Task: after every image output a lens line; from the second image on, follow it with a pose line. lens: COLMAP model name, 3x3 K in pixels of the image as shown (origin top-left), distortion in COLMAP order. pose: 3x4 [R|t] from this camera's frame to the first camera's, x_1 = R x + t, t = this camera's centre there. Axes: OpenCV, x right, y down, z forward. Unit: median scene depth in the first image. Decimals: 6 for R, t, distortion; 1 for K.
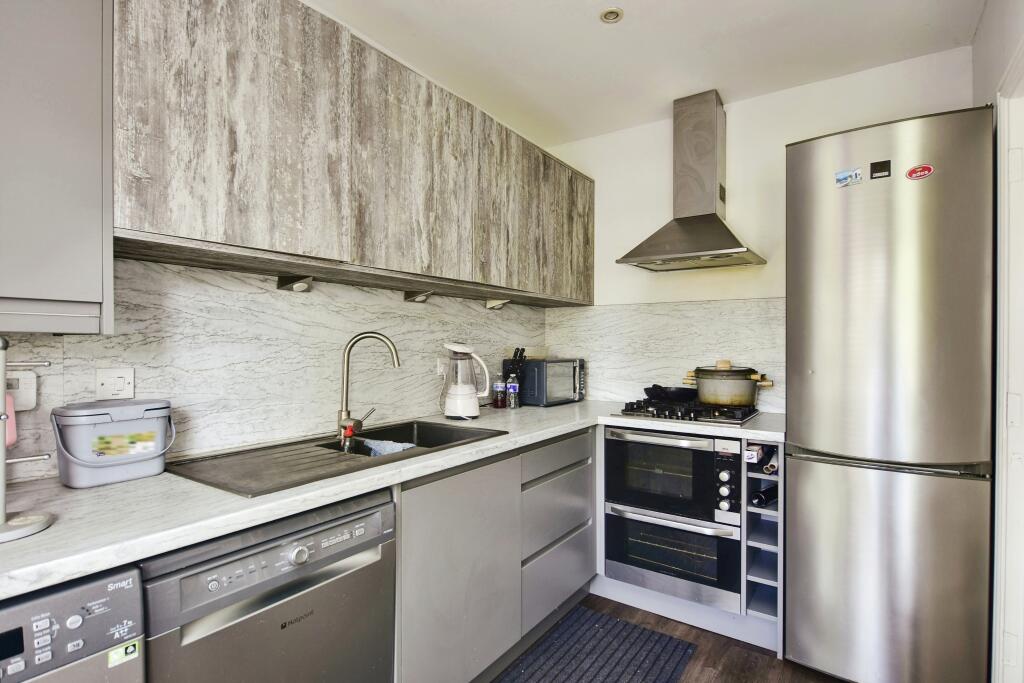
lens RADIAL K [[513.3, 0, 510.6], [0, 513.3, 351.5], [0, 0, 1]] dist [0.000661, -0.001599]
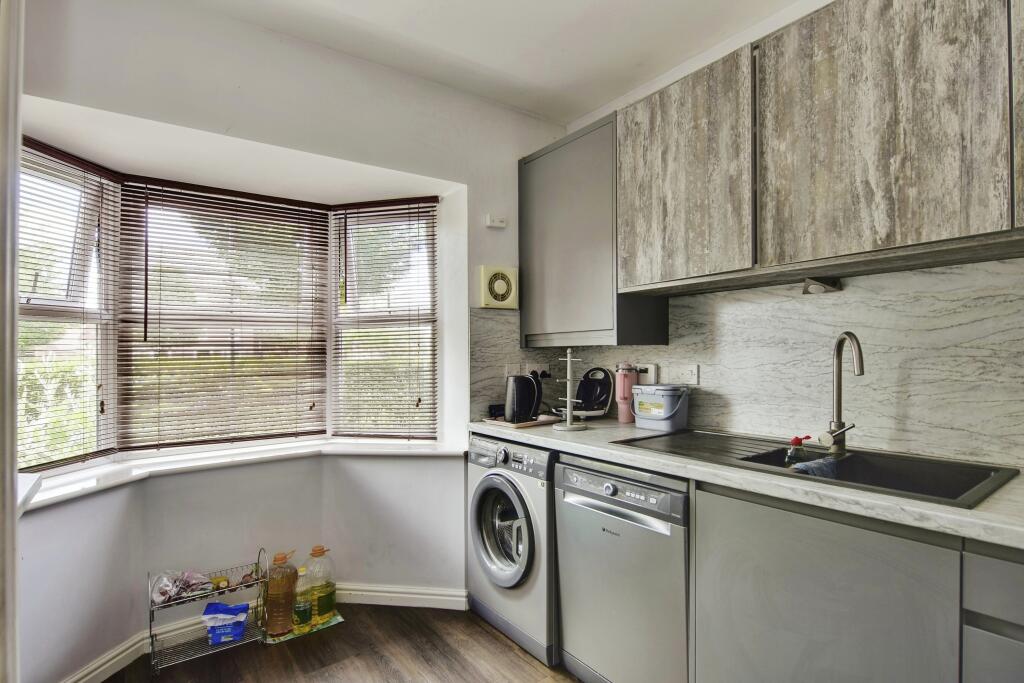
lens RADIAL K [[513.3, 0, 511.4], [0, 513.3, 342.2], [0, 0, 1]] dist [0.000661, -0.001599]
pose [[-0.323564, -0.016288, -0.946066, 0.747964], [0.002471, 0.999834, -0.018059, -0.007705], [0.946203, -0.008181, -0.323470, 0.812180]]
